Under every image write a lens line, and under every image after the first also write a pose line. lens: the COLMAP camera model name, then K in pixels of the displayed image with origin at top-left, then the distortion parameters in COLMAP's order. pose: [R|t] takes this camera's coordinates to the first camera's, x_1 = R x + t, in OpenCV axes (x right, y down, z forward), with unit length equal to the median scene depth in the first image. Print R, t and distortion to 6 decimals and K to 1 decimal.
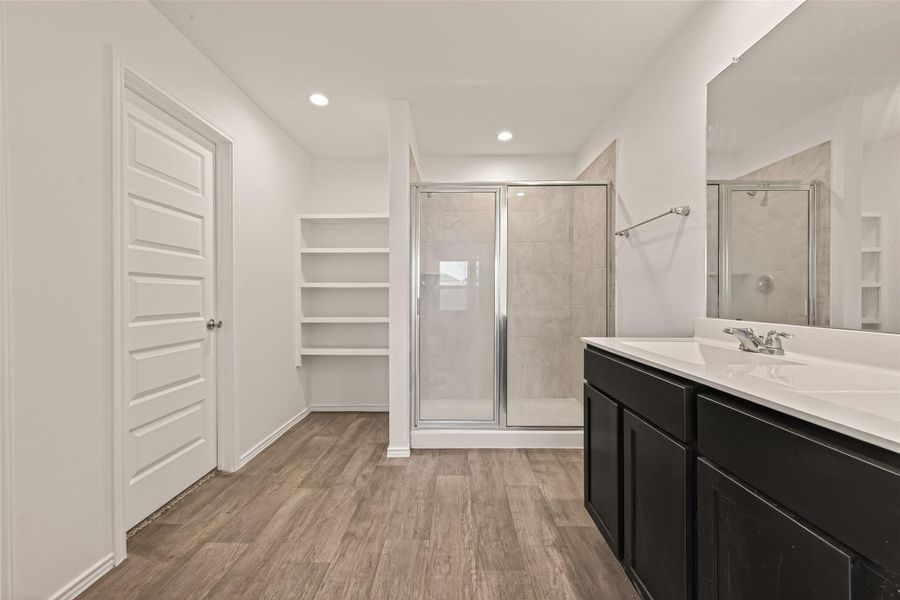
lens RADIAL K [[354.4, 0, 453.1], [0, 354.4, 296.9], [0, 0, 1]] dist [0.003700, -0.000770]
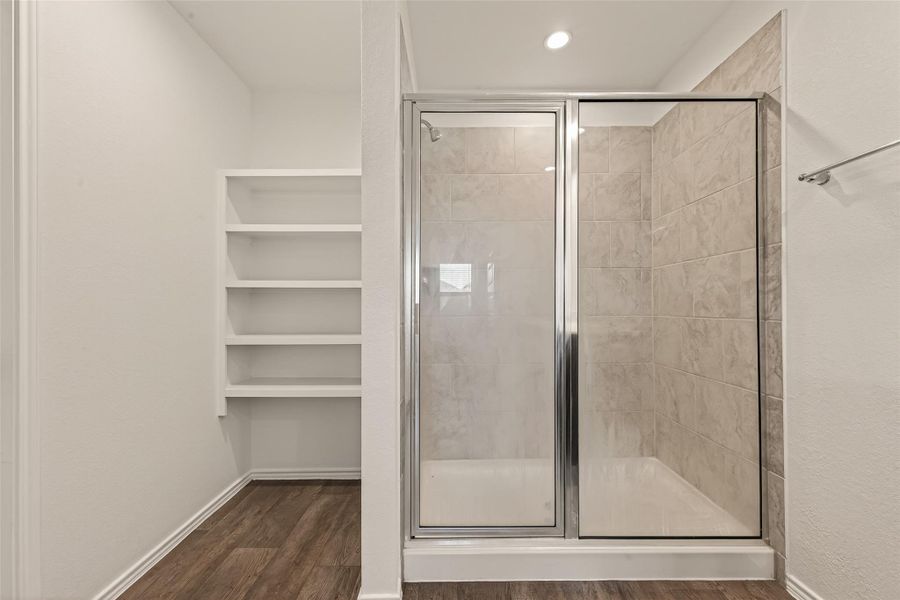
lens RADIAL K [[354.4, 0, 448.9], [0, 354.4, 306.0], [0, 0, 1]] dist [0.003700, -0.000770]
pose [[0.999997, -0.000618, 0.002414, -0.051595], [0.000617, 1.000000, 0.000480, 0.007268], [-0.002415, -0.000478, 0.999997, 0.450985]]
